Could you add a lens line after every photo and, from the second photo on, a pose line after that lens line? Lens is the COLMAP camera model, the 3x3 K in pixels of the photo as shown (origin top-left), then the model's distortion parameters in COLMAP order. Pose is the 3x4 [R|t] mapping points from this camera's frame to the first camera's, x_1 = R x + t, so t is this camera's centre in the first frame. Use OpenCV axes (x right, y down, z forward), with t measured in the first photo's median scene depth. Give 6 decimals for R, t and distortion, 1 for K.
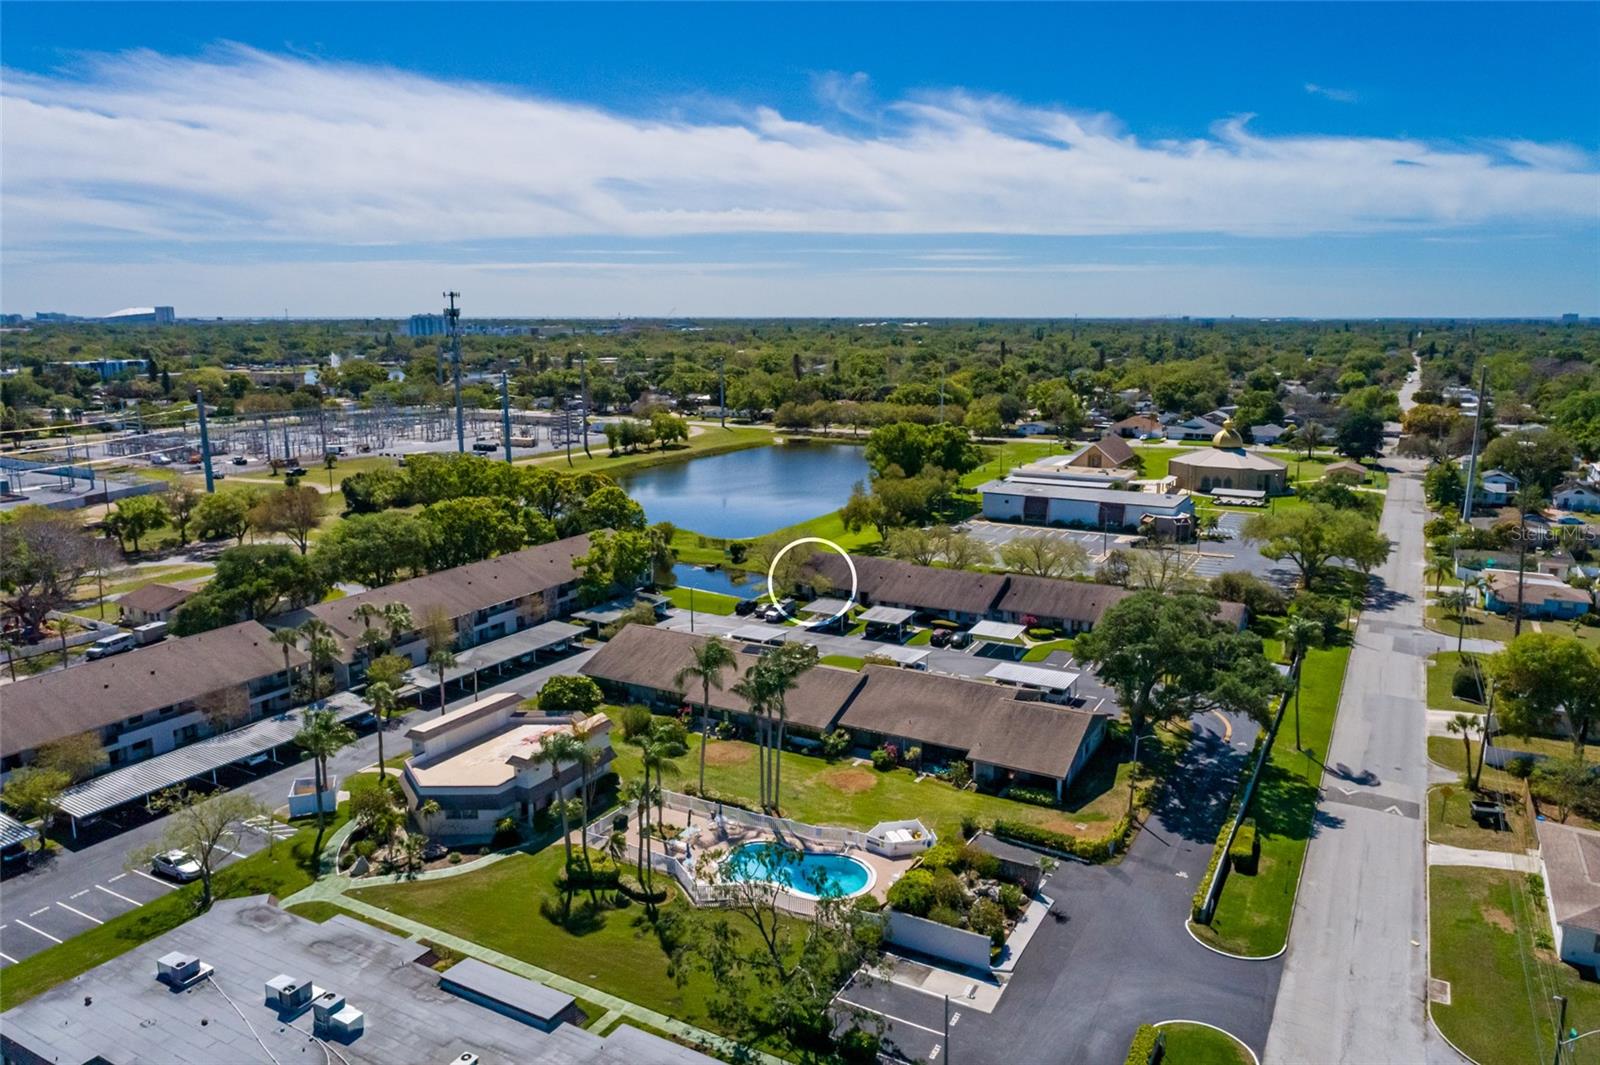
lens RADIAL K [[1105.7, 0, 800.0], [0, 1105.7, 532.5], [0, 0, 1]] dist [-0.006159, 0.014558]
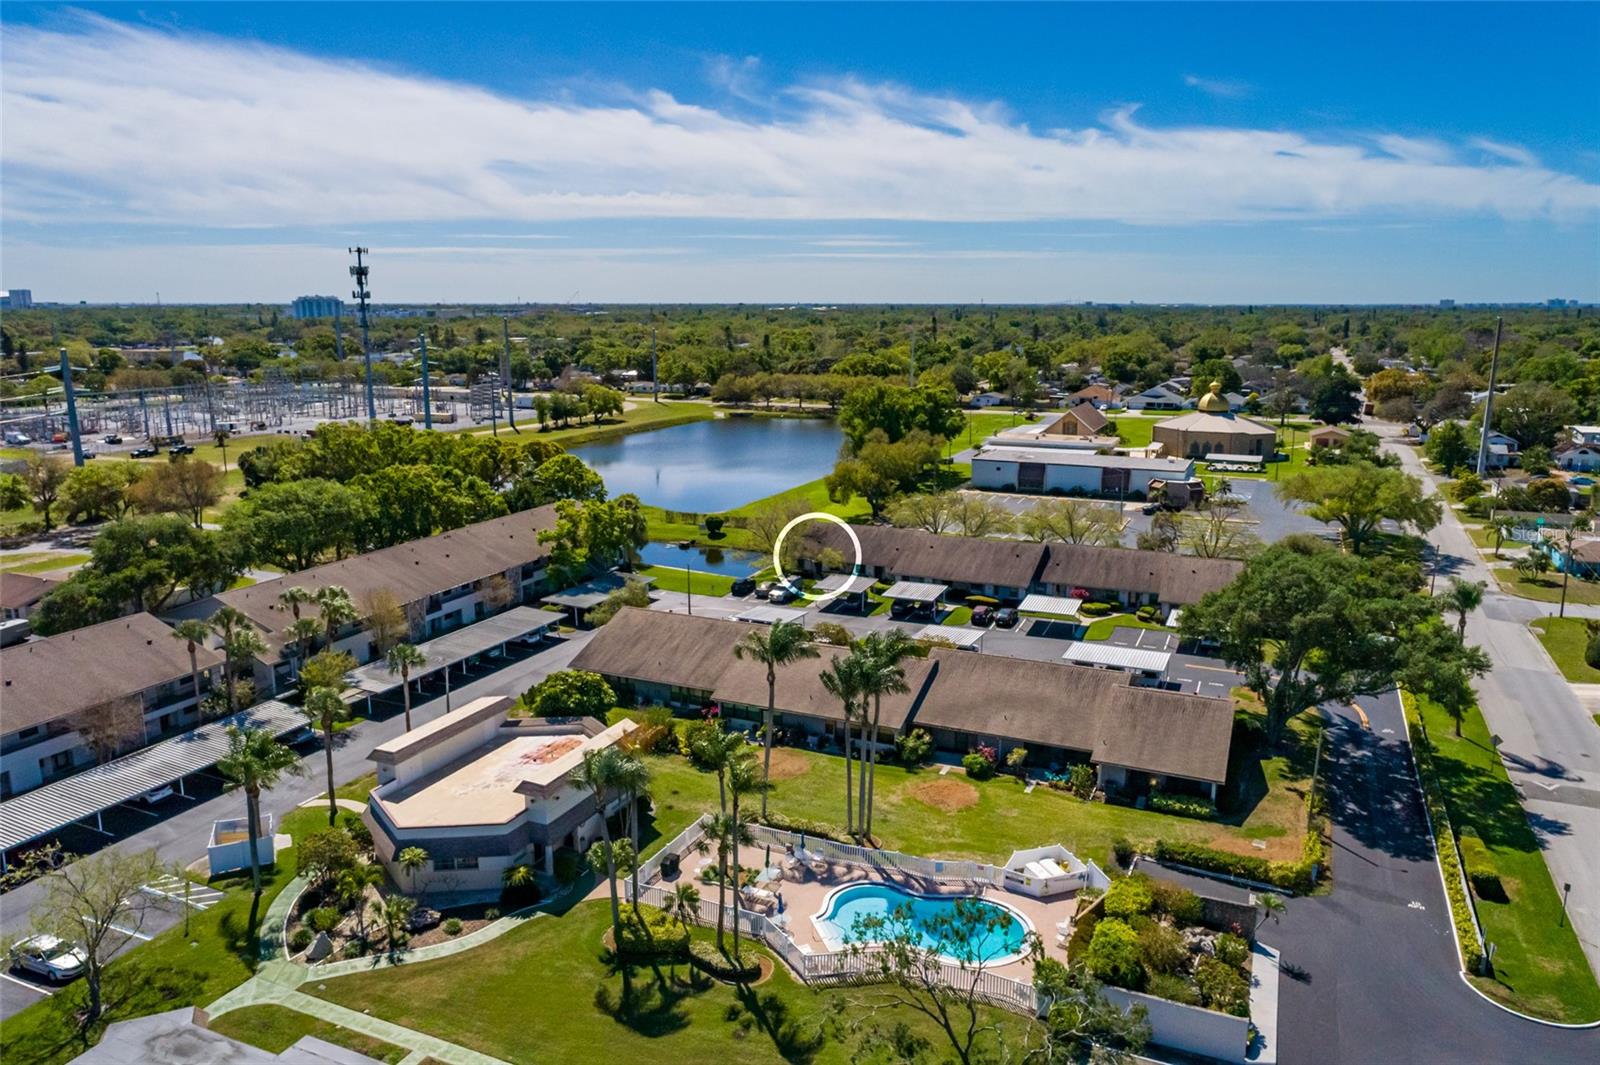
lens RADIAL K [[1105.7, 0, 800.0], [0, 1105.7, 532.5], [0, 0, 1]] dist [-0.006159, 0.014558]
pose [[0.995953, -0.016740, 0.088306, -0.088361], [0.015883, 0.999820, 0.010396, 0.019296], [-0.088464, -0.008951, 0.996039, 0.157670]]
